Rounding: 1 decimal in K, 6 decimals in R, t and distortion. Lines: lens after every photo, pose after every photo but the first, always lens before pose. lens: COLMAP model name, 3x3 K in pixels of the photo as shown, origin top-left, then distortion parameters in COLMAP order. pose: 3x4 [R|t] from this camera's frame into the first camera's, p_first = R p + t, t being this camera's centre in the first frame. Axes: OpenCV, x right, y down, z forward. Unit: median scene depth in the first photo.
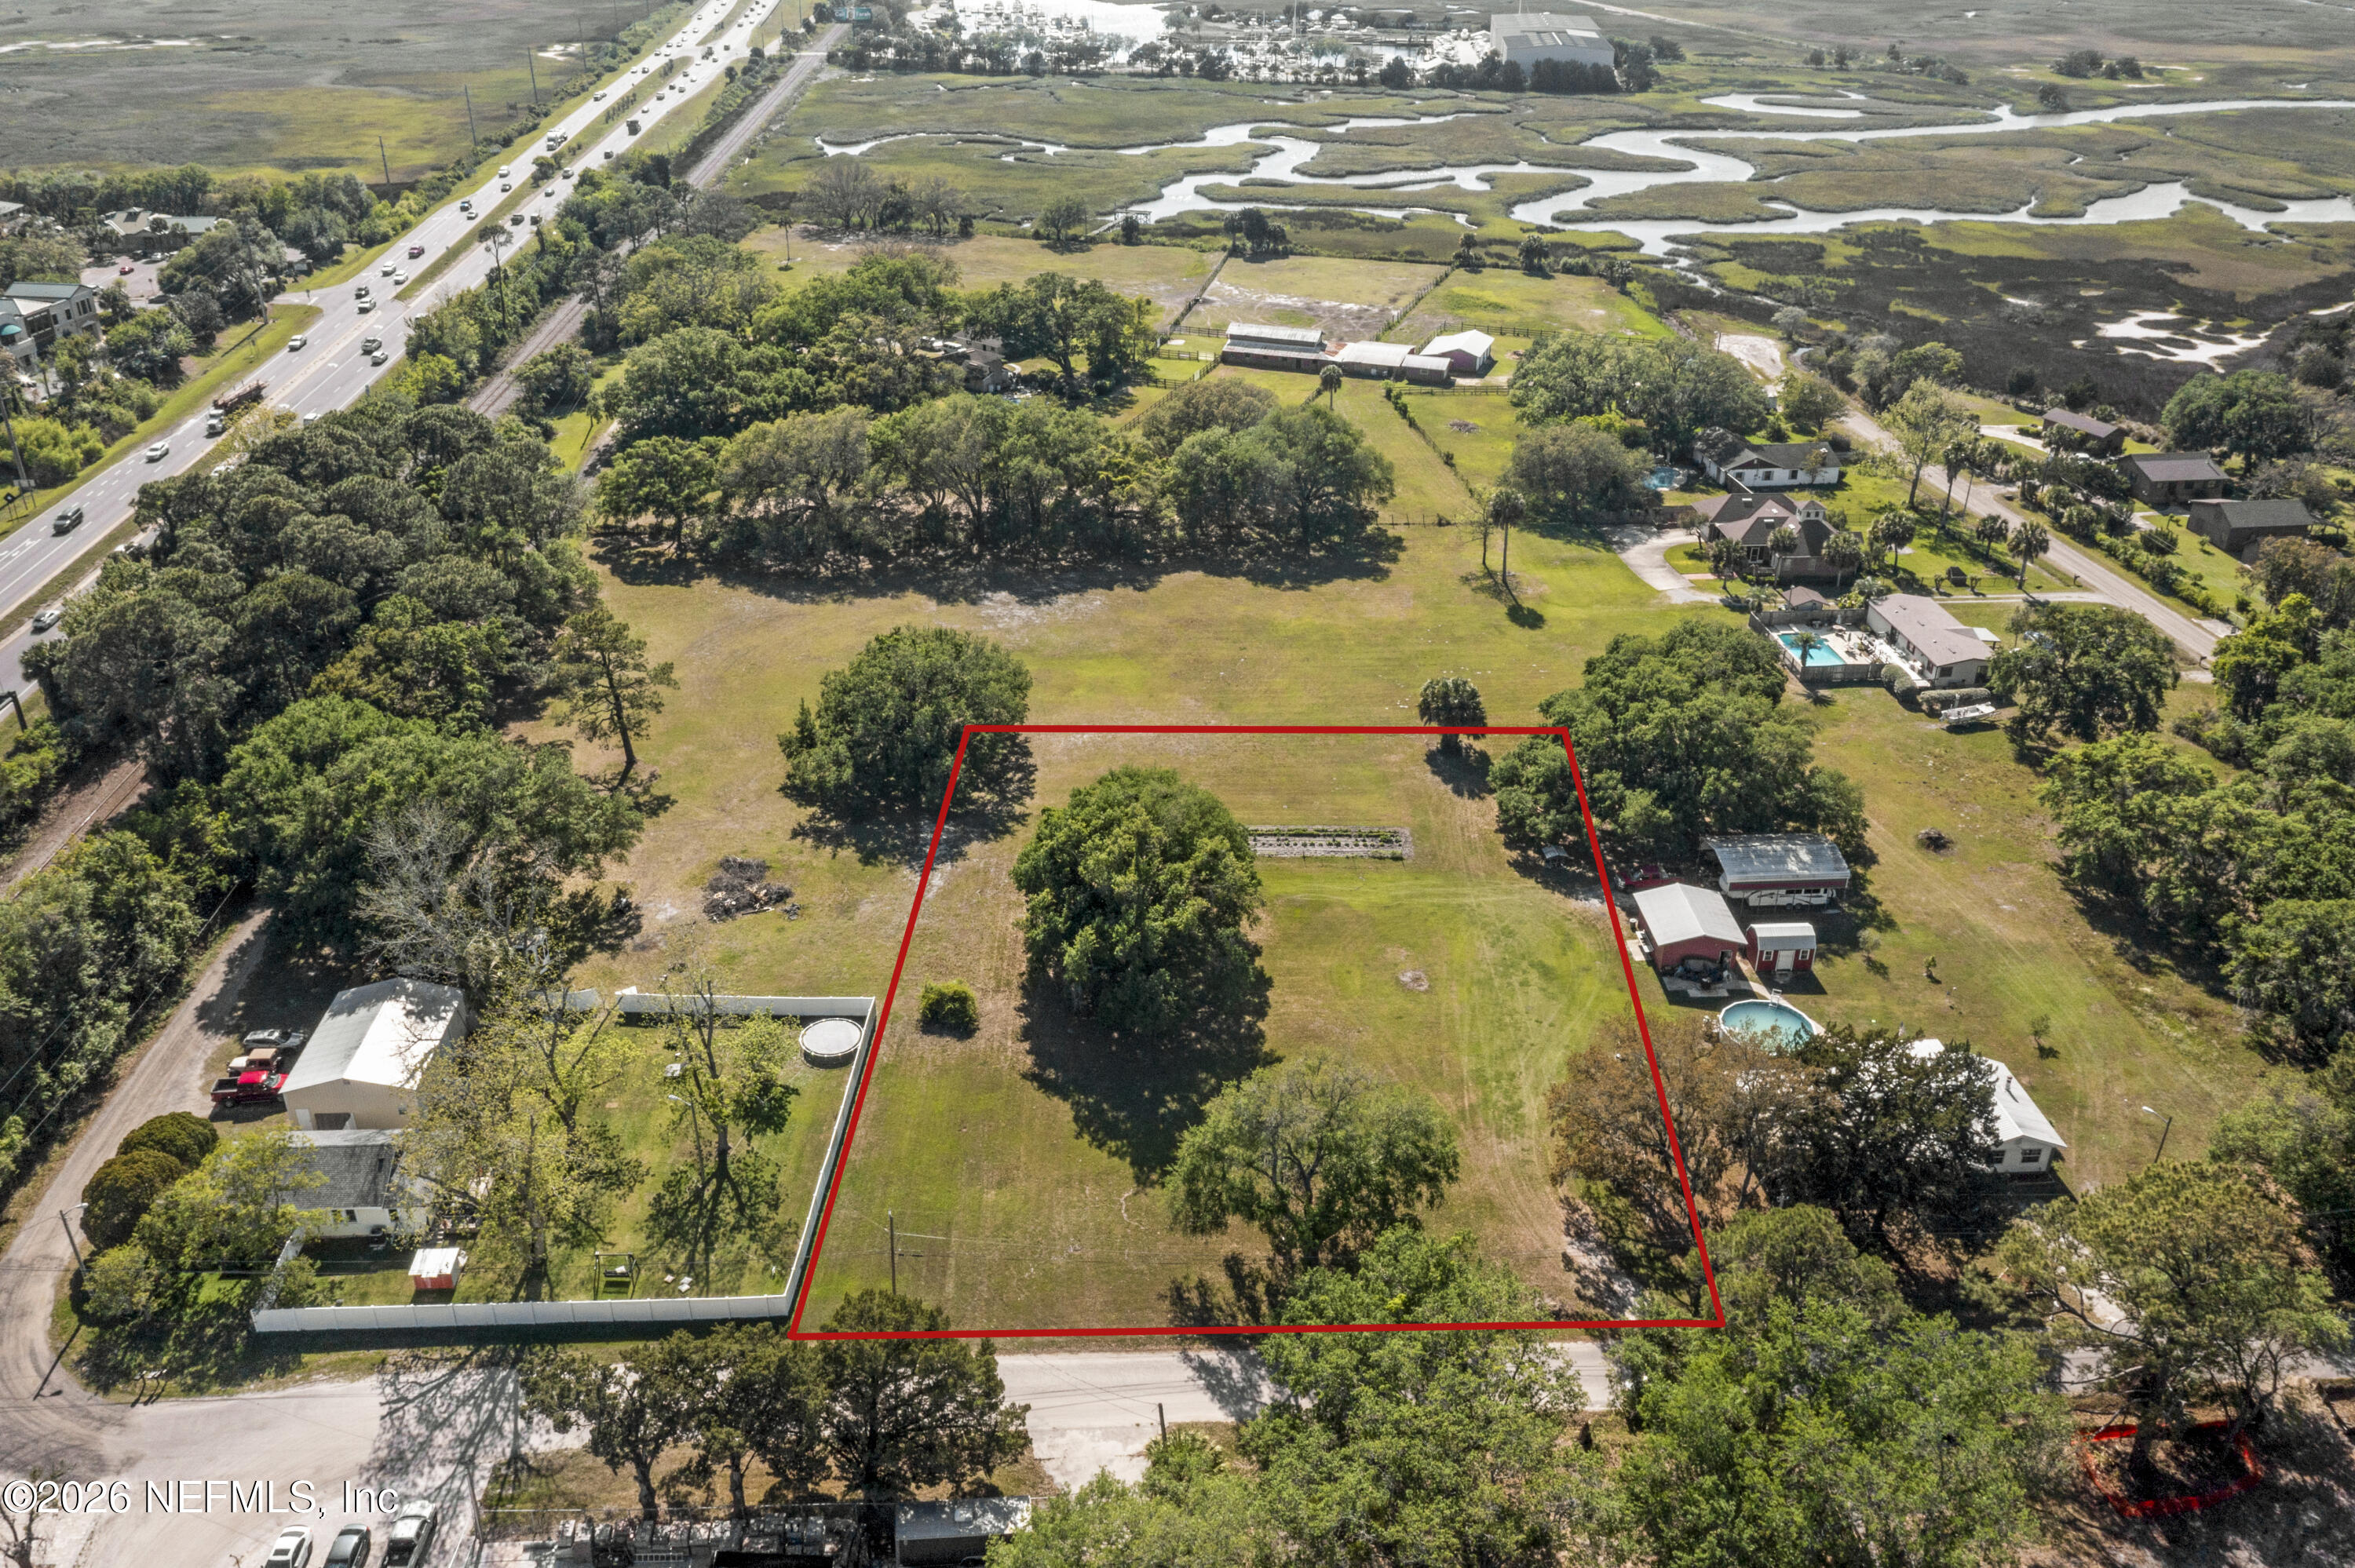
lens RADIAL K [[1894.3, 0, 1173.4], [0, 1894.3, 781.3], [0, 0, 1]] dist [-0.014504, 0.004832]
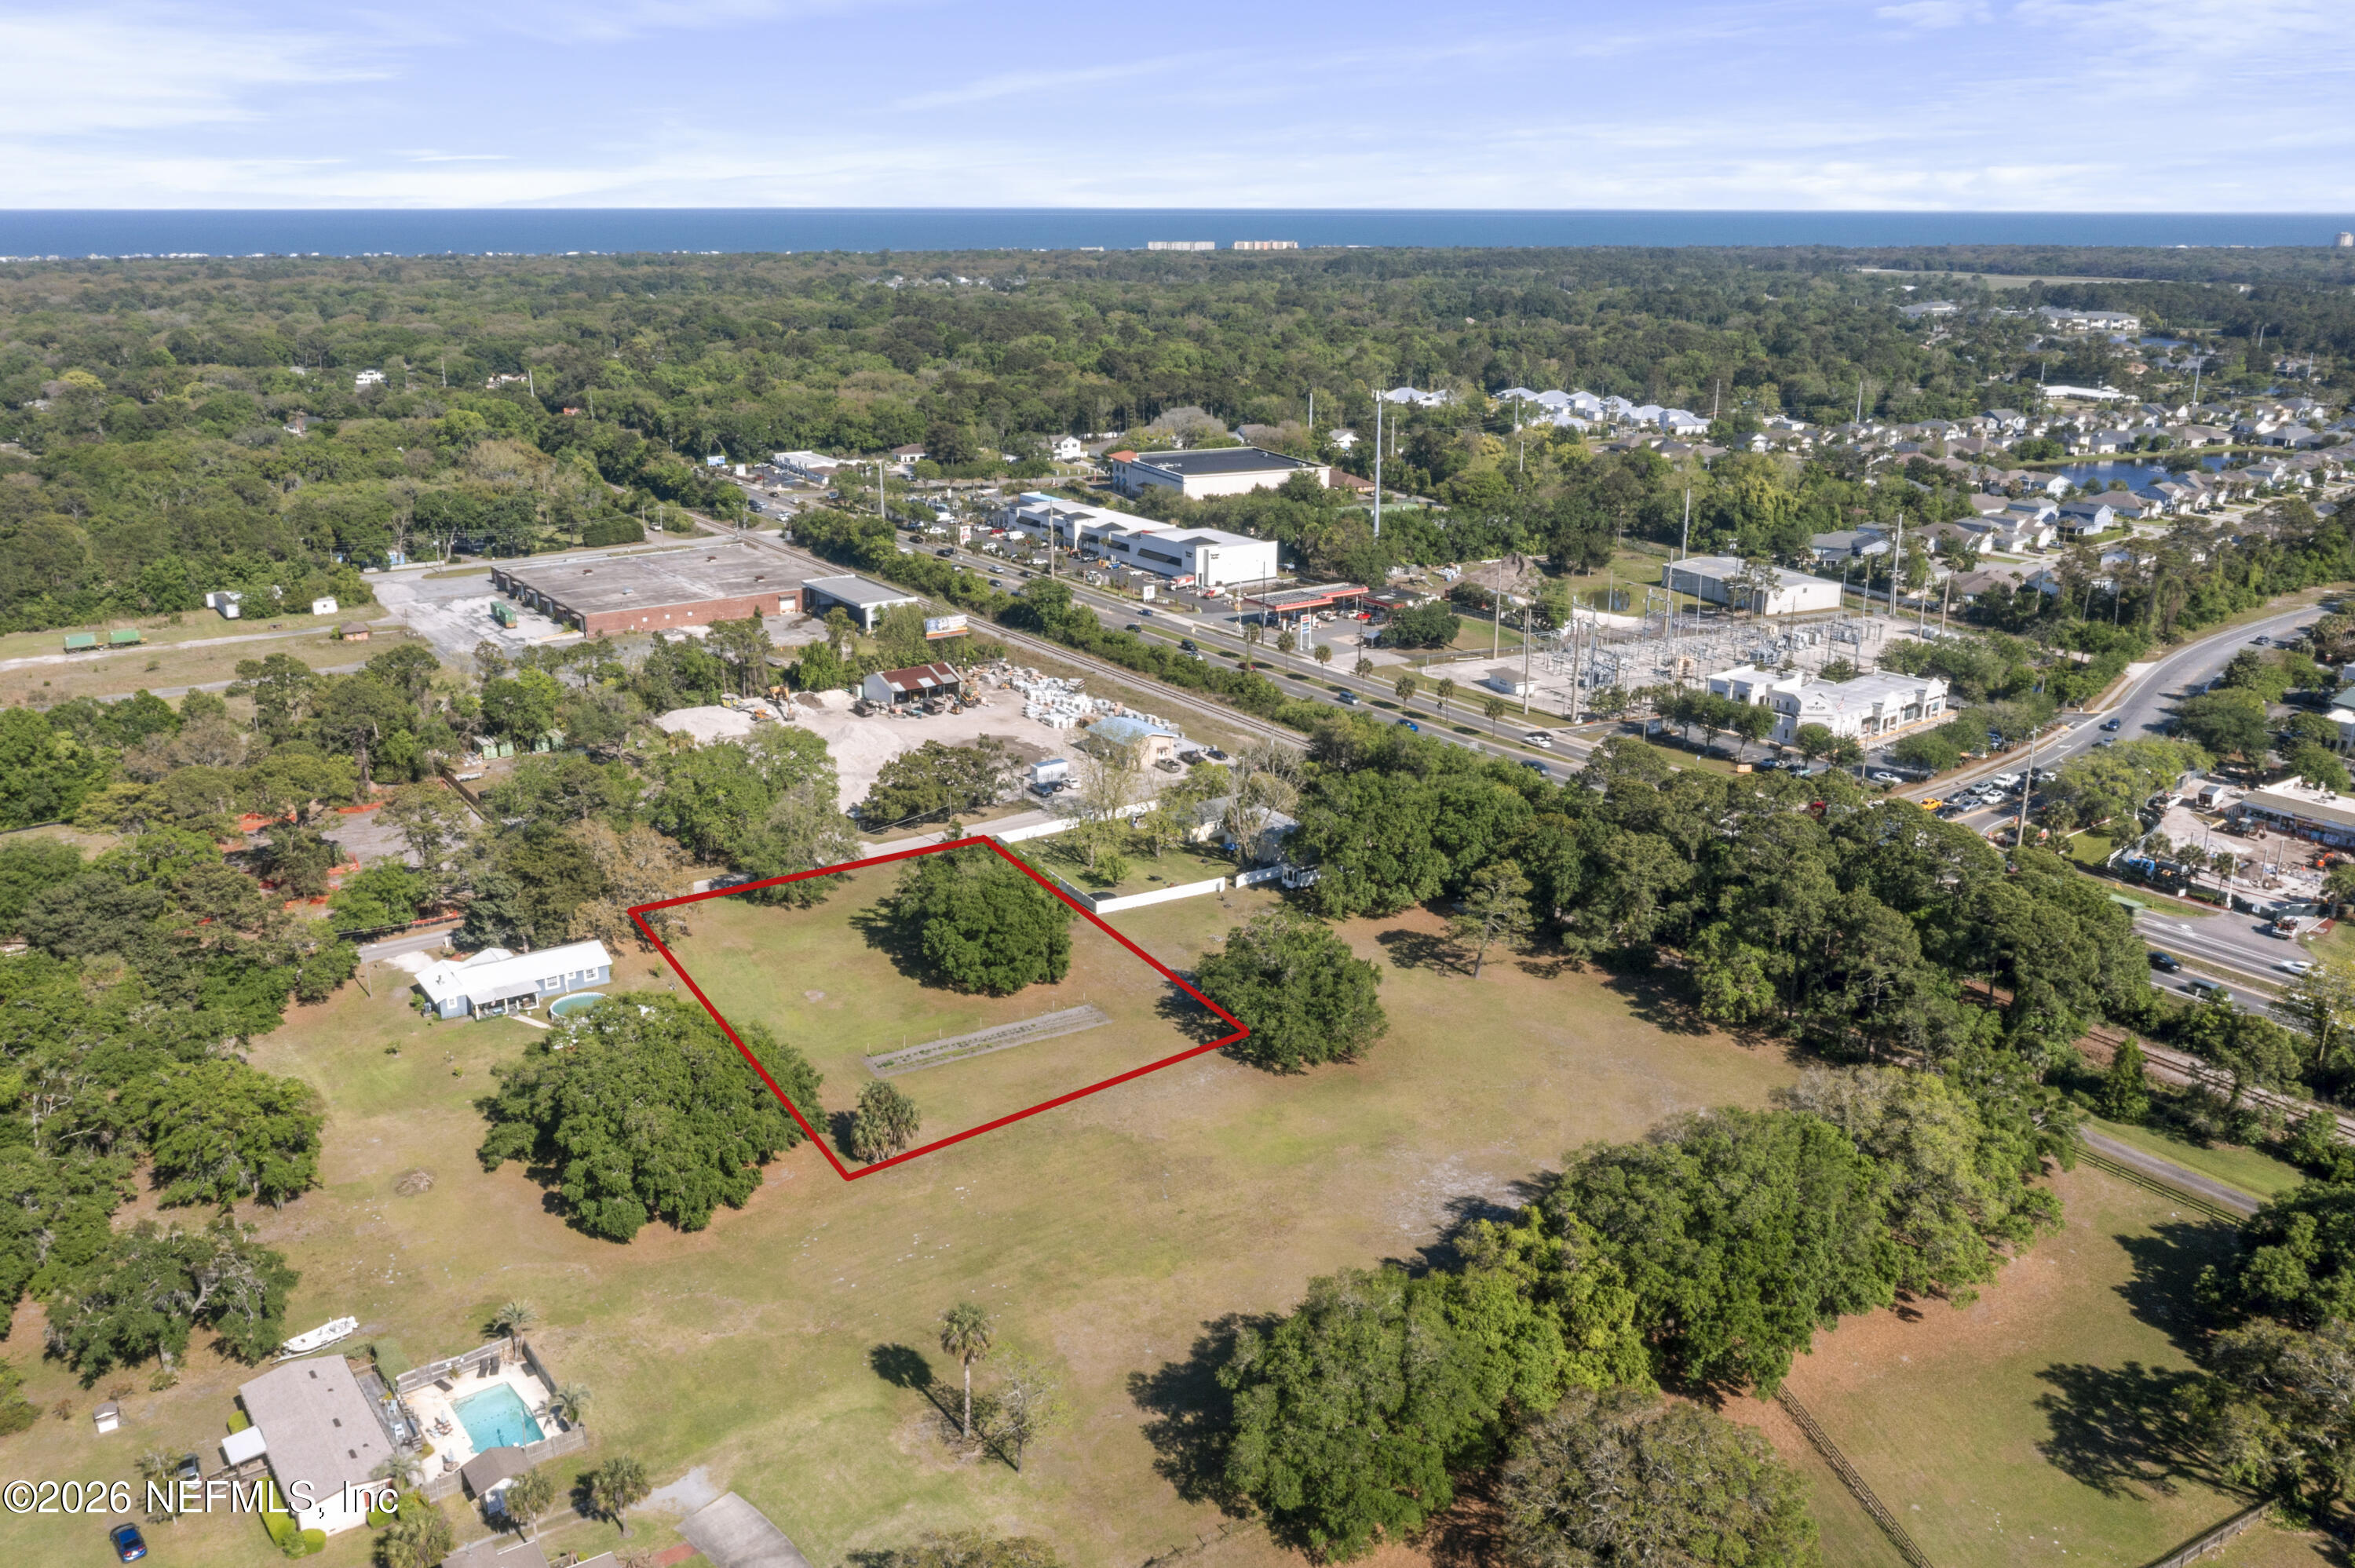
lens RADIAL K [[1886.2, 0, 1177.5], [0, 1886.2, 784.0], [0, 0, 1]] dist [-0.015975, -0.000439]
pose [[-0.854467, 0.147834, -0.498027, 0.514633], [-0.244270, 0.731743, 0.636305, -0.893228], [0.458495, 0.665355, -0.589139, 1.621450]]
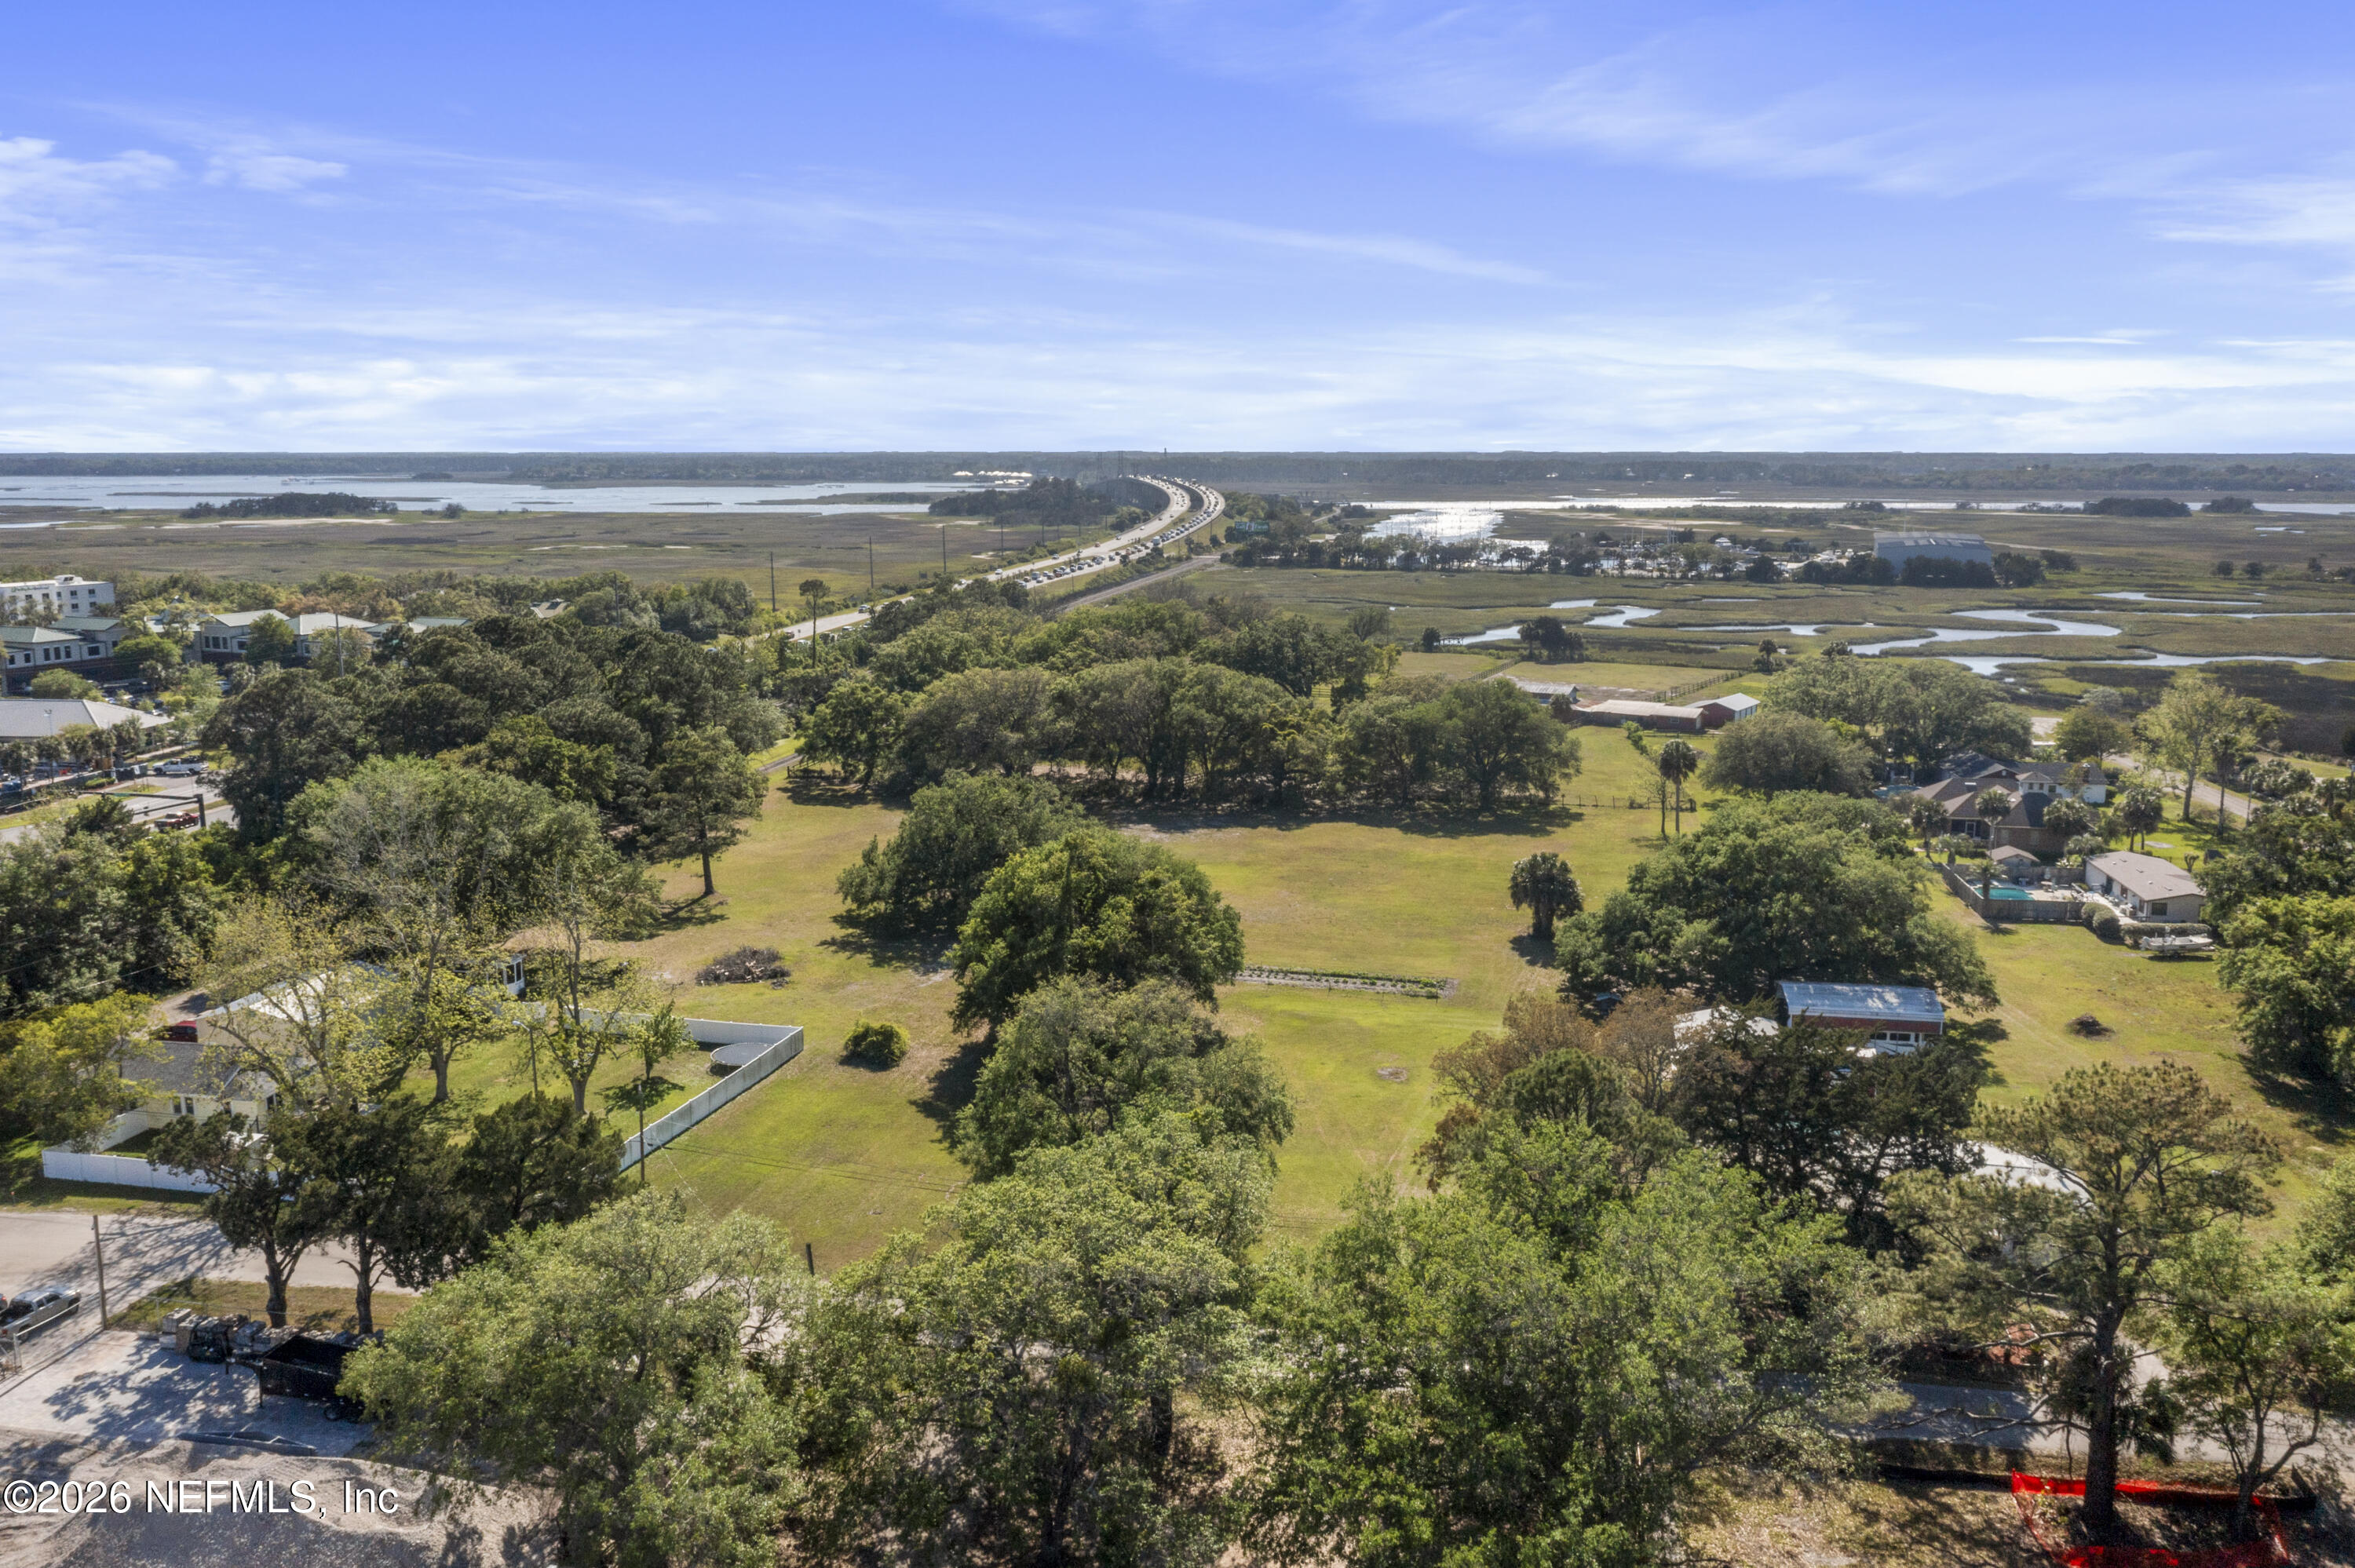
lens RADIAL K [[1890.5, 0, 1171.9], [0, 1890.5, 773.3], [0, 0, 1]] dist [-0.017159, 0.004634]
pose [[0.970724, 0.035124, -0.237617, 0.196453], [-0.105611, 0.950911, -0.290887, 0.201752], [0.215735, 0.307466, 0.926781, 0.103418]]
